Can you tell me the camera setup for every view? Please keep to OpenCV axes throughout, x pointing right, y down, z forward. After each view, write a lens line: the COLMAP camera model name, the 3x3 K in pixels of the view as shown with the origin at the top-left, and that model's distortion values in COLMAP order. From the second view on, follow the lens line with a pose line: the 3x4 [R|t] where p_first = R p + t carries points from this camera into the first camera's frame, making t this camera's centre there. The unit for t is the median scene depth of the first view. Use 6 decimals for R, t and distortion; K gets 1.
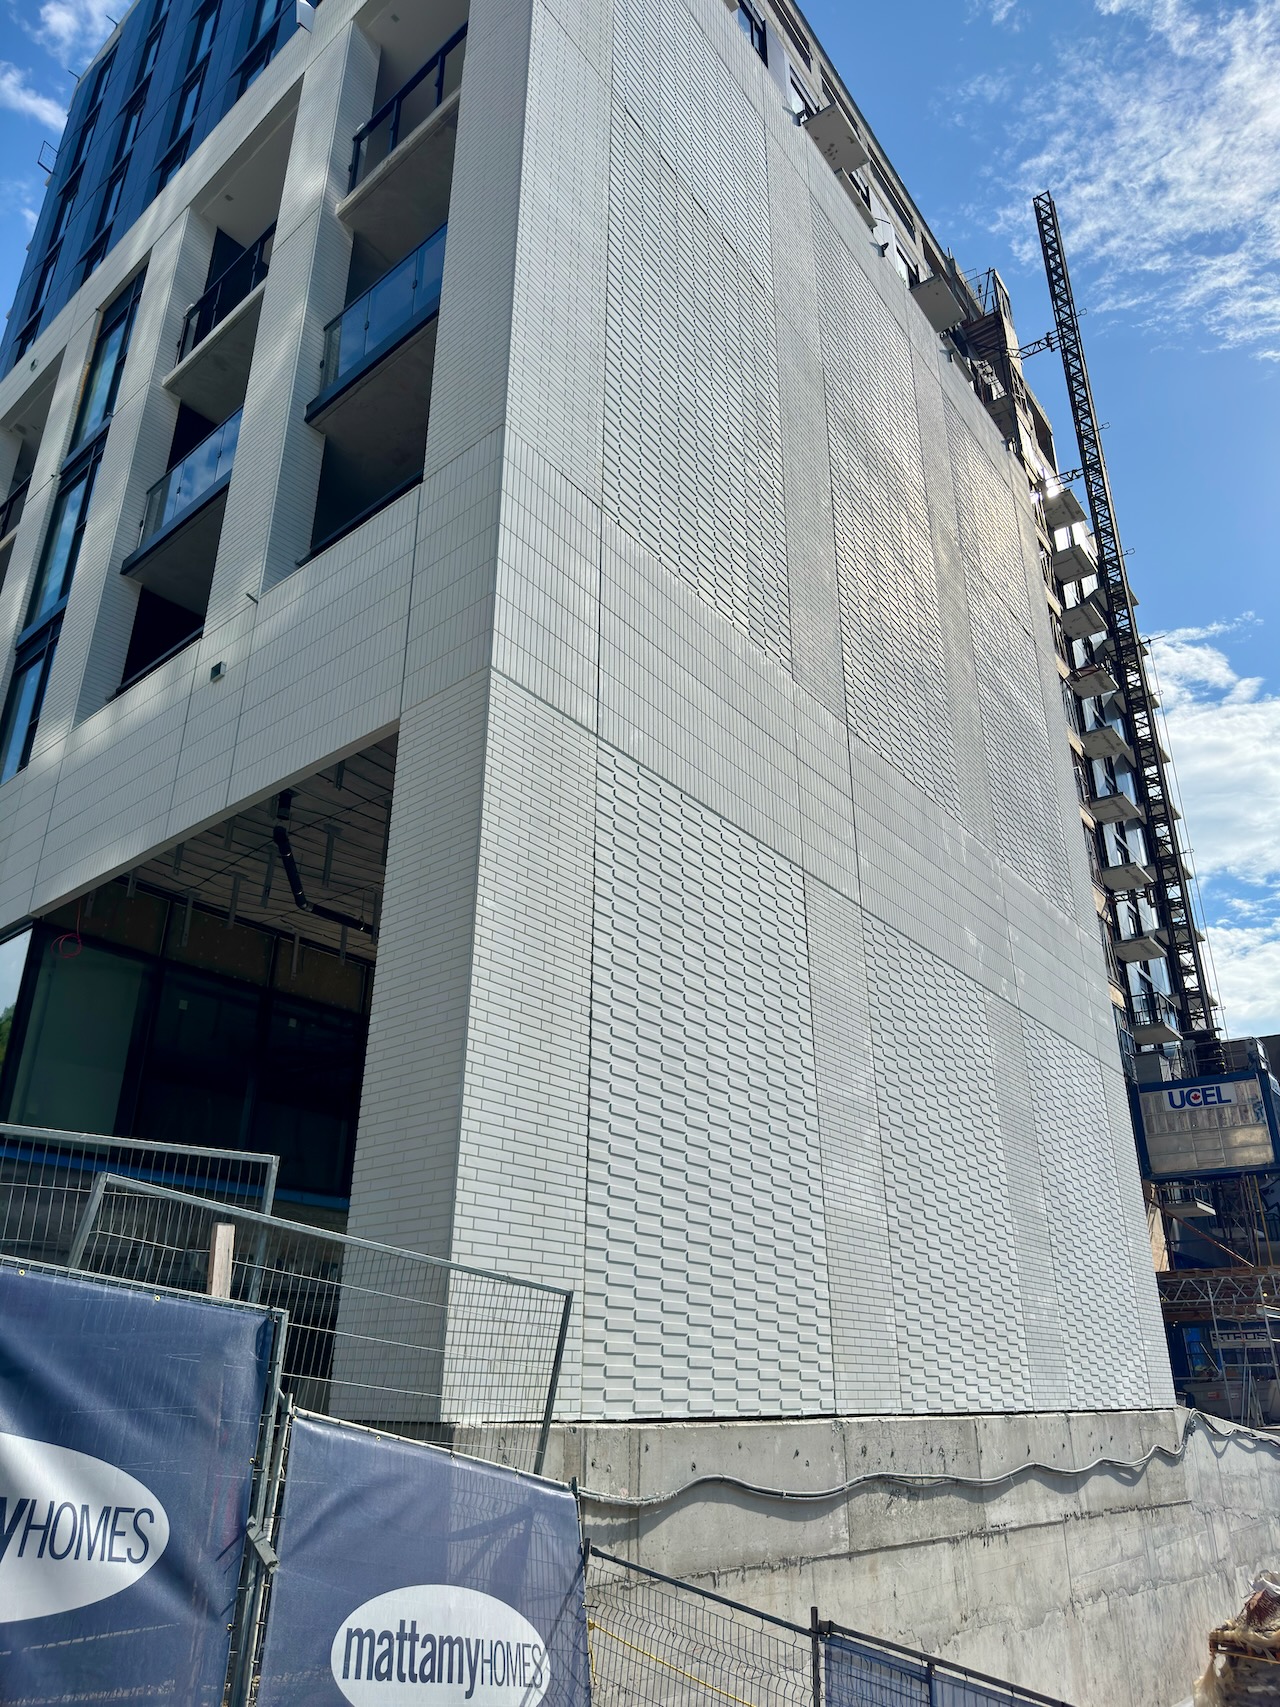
lens RADIAL K [[1206.6, 0, 640.0], [0, 1206.6, 853.5], [0, 0, 1]] dist [0.028599, -0.003138]
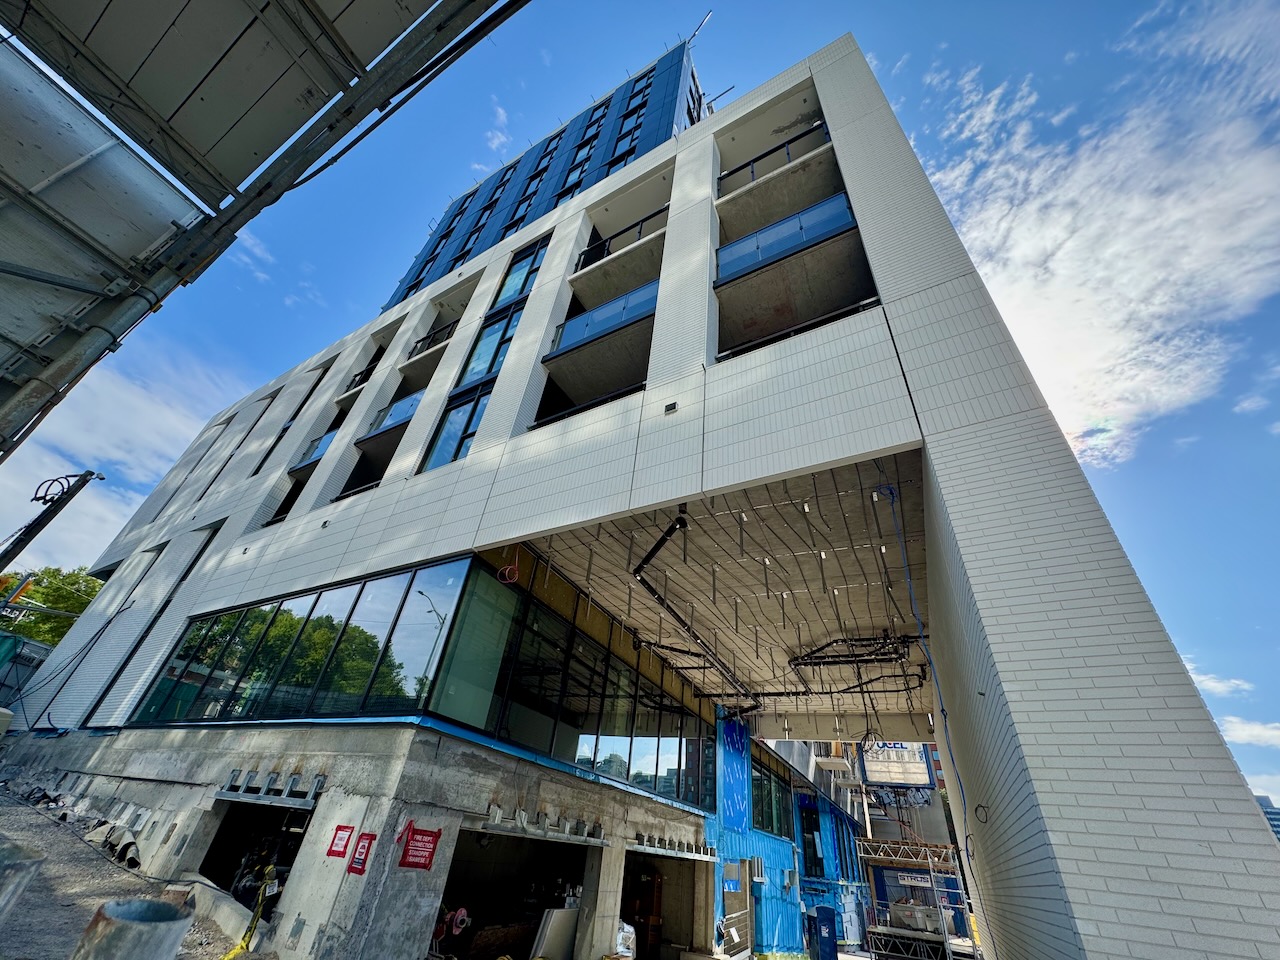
lens RADIAL K [[516.2, 0, 640.0], [0, 516.2, 480.0], [0, 0, 1]] dist [0.001118, 0.000058]
pose [[0.976582, 0.187780, 0.105004, -0.396161], [-0.162451, 0.963597, -0.212347, 0.070808], [-0.141056, 0.190316, 0.971536, 0.361329]]
